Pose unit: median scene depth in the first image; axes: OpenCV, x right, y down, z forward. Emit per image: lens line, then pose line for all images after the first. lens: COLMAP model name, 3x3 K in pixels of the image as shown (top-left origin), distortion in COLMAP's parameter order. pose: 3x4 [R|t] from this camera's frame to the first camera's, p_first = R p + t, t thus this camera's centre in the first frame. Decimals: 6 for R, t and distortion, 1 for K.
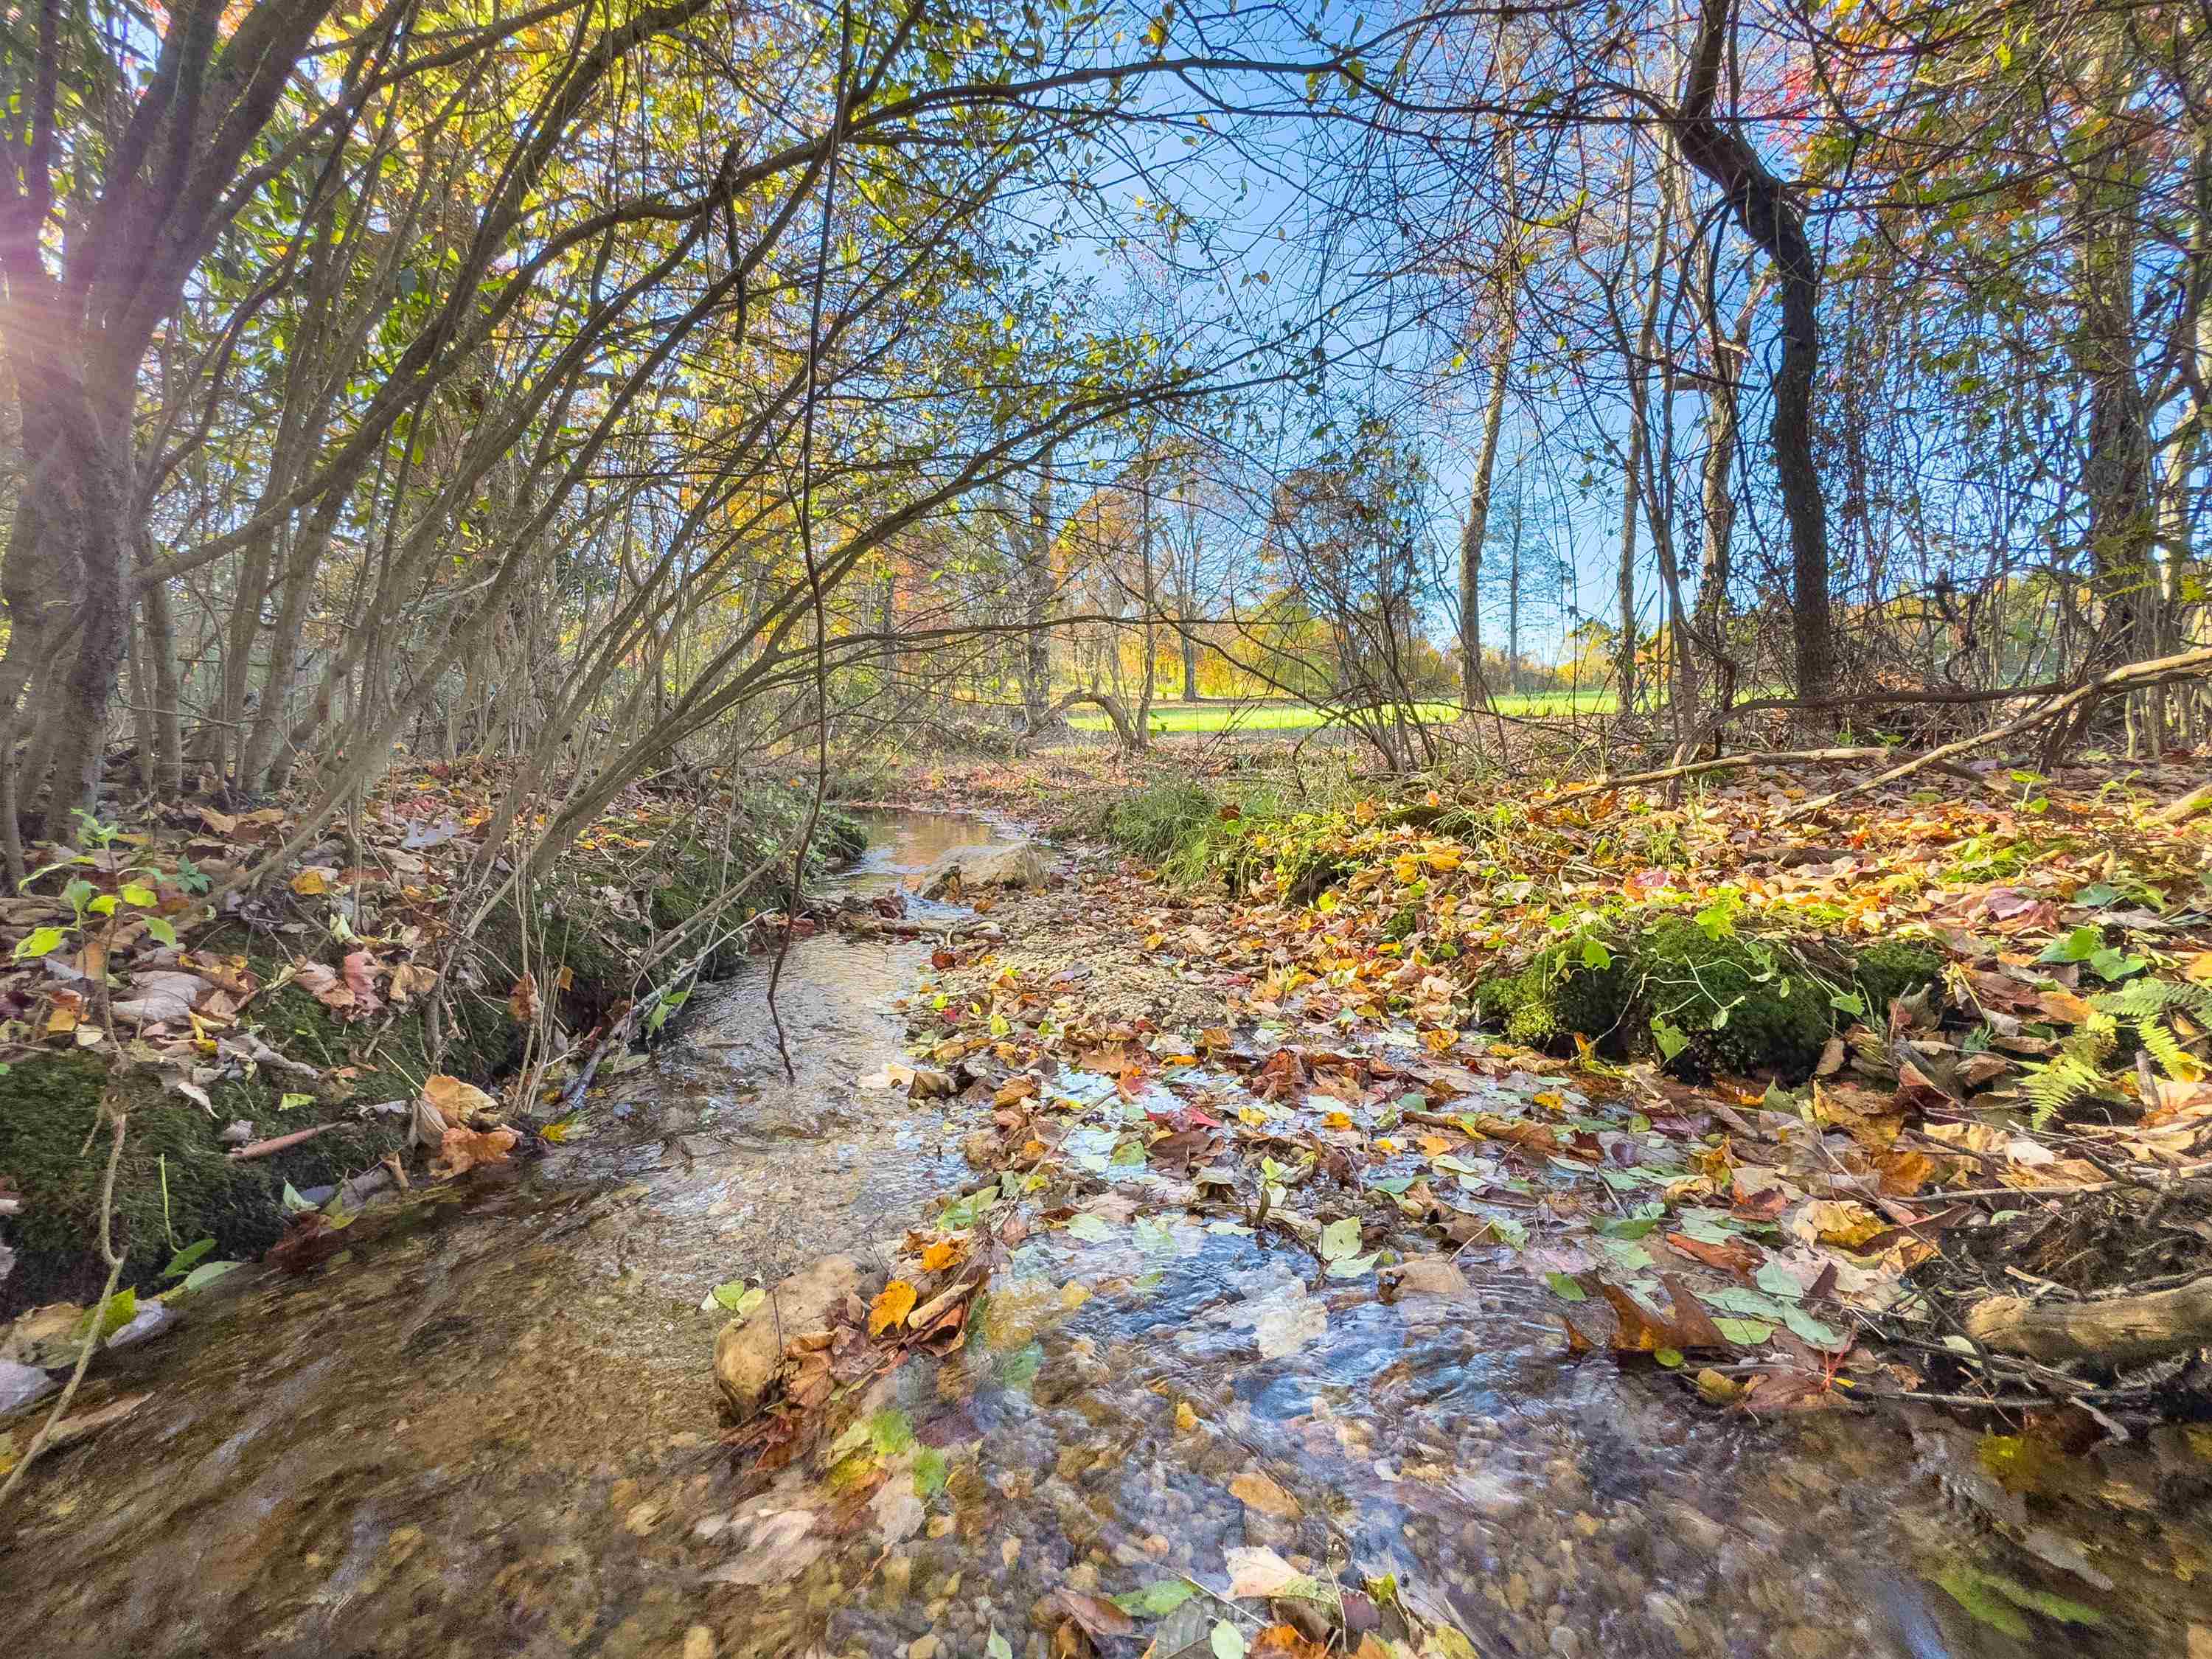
lens RADIAL K [[884.9, 0, 1105.8], [0, 884.9, 829.9], [0, 0, 1]] dist [-0.021555, 0.000186]
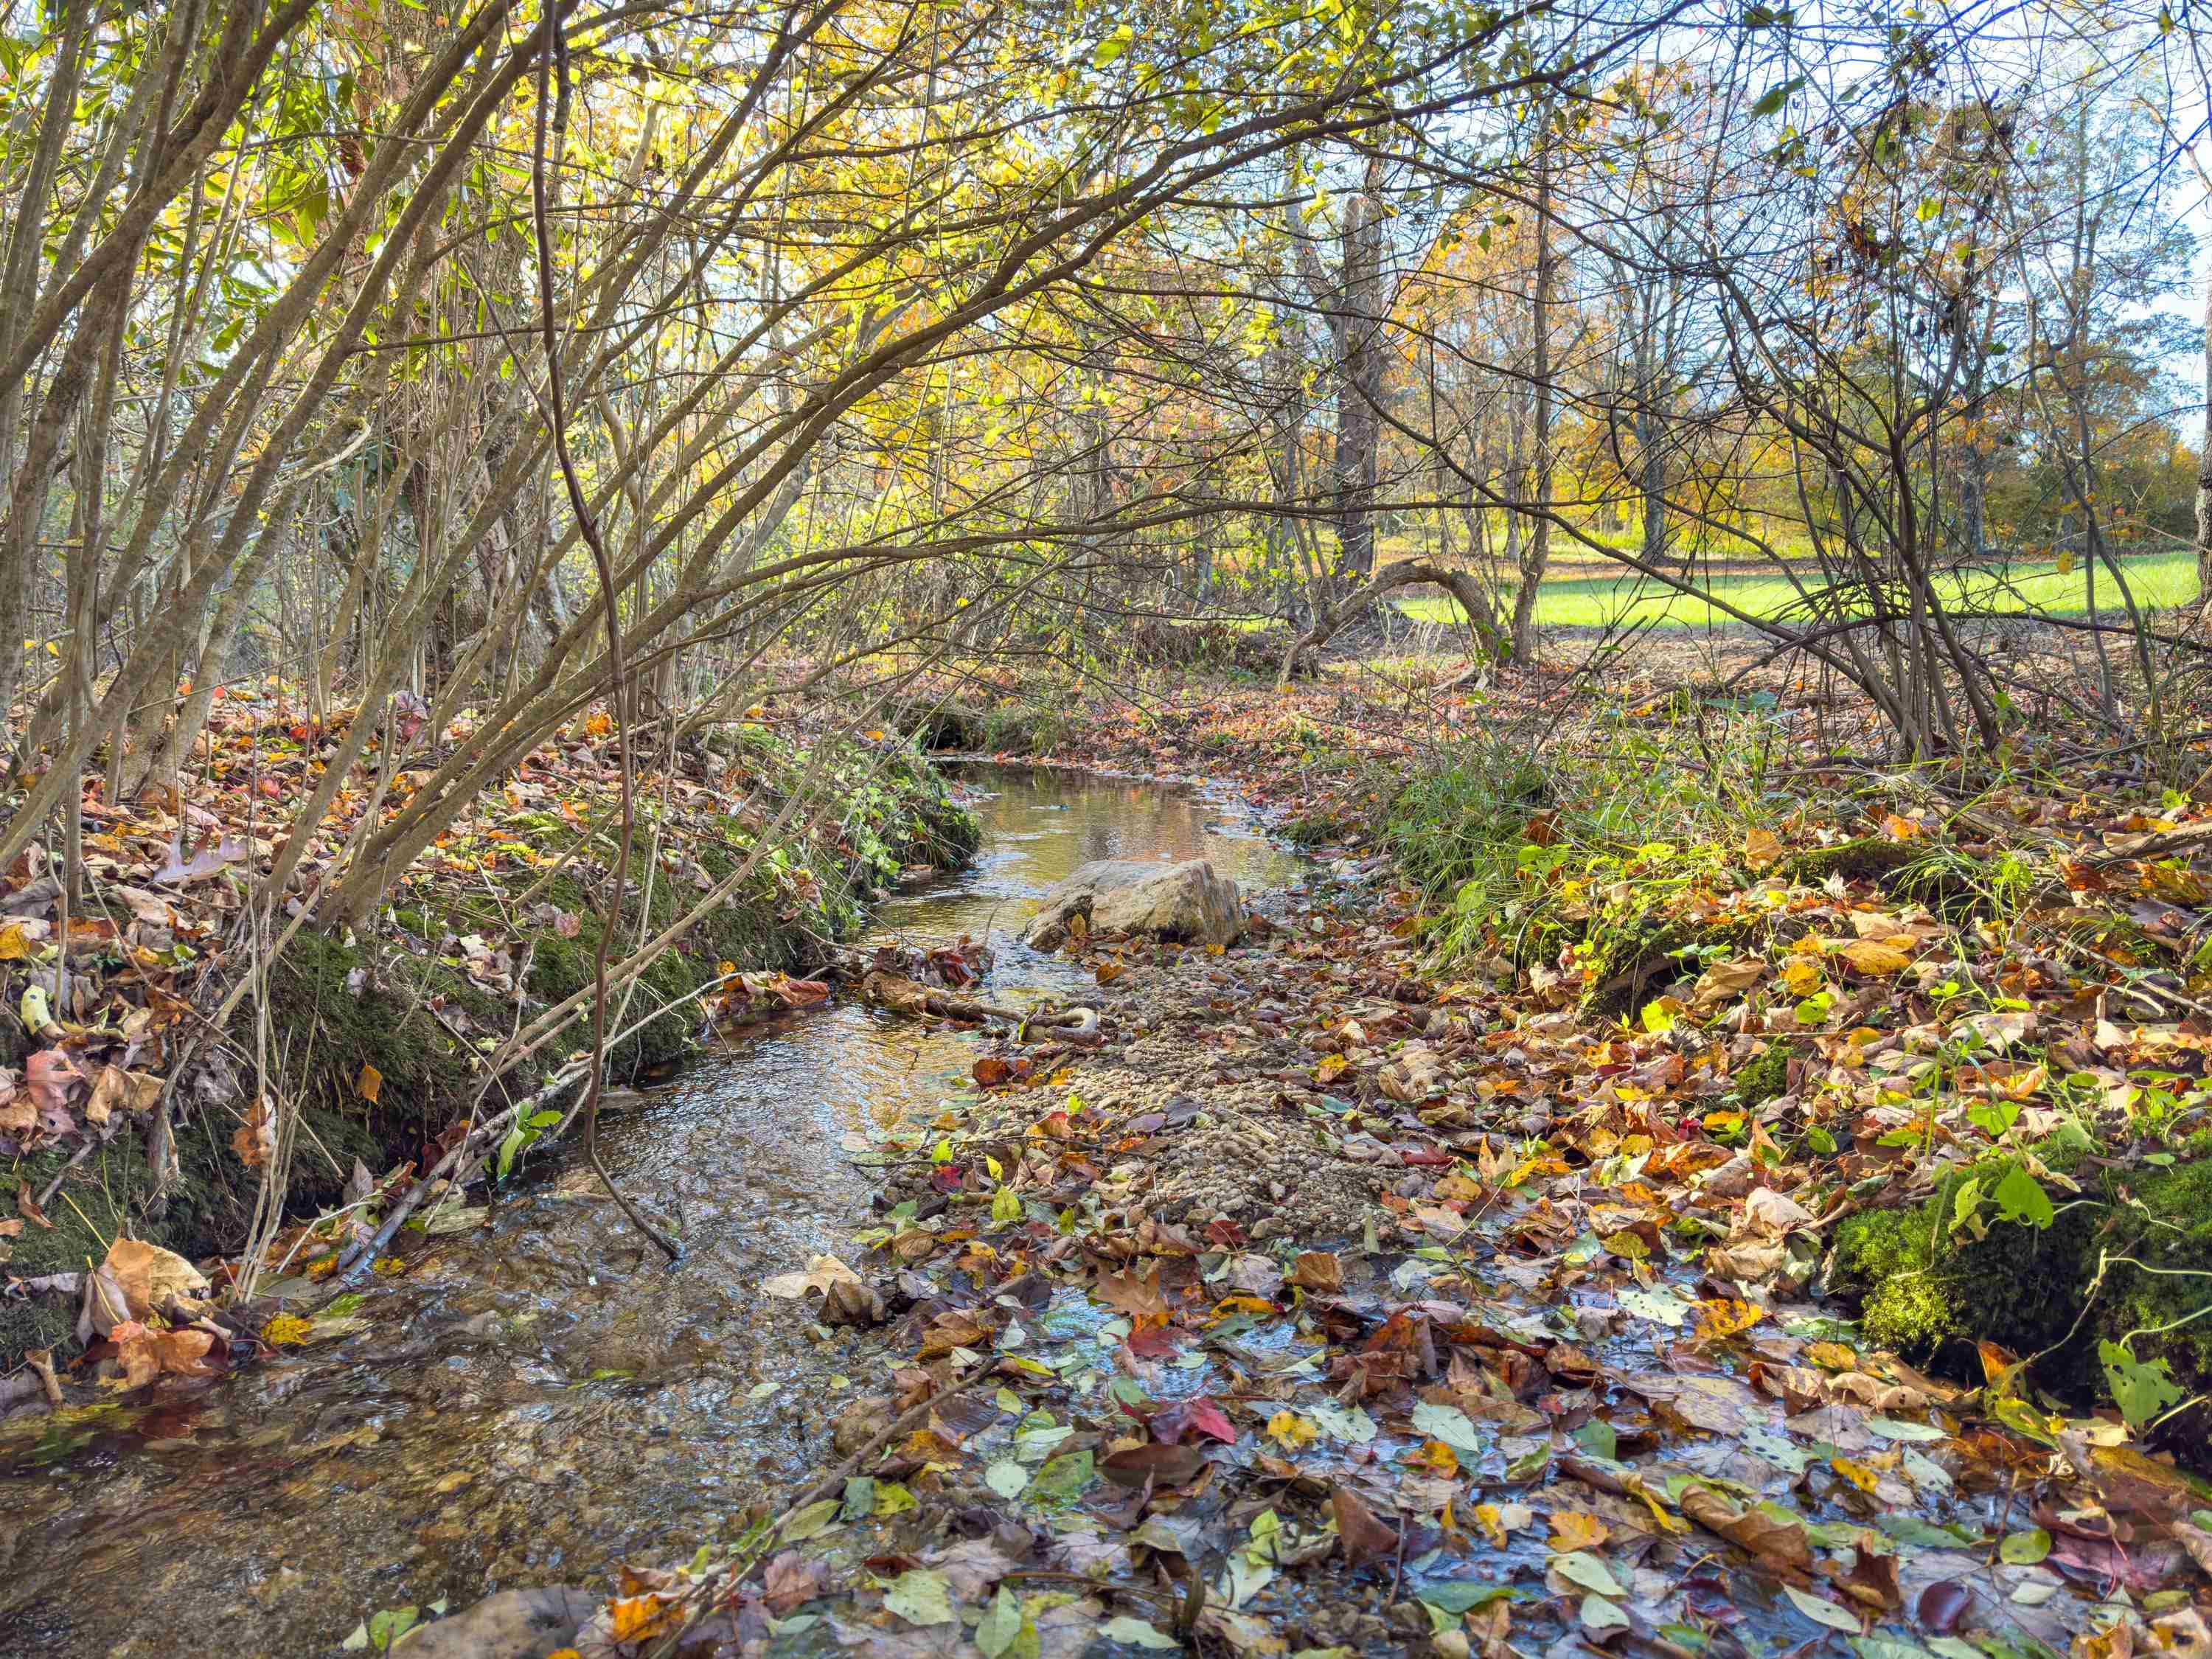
lens RADIAL K [[1553.5, 0, 1105.4], [0, 1553.5, 836.0], [0, 0, 1]] dist [0.017104, 0.008198]
pose [[0.971277, 0.031813, -0.235817, 0.191975], [-0.025576, 0.999239, 0.029458, -0.066634], [0.236574, -0.022580, 0.971351, -0.016643]]
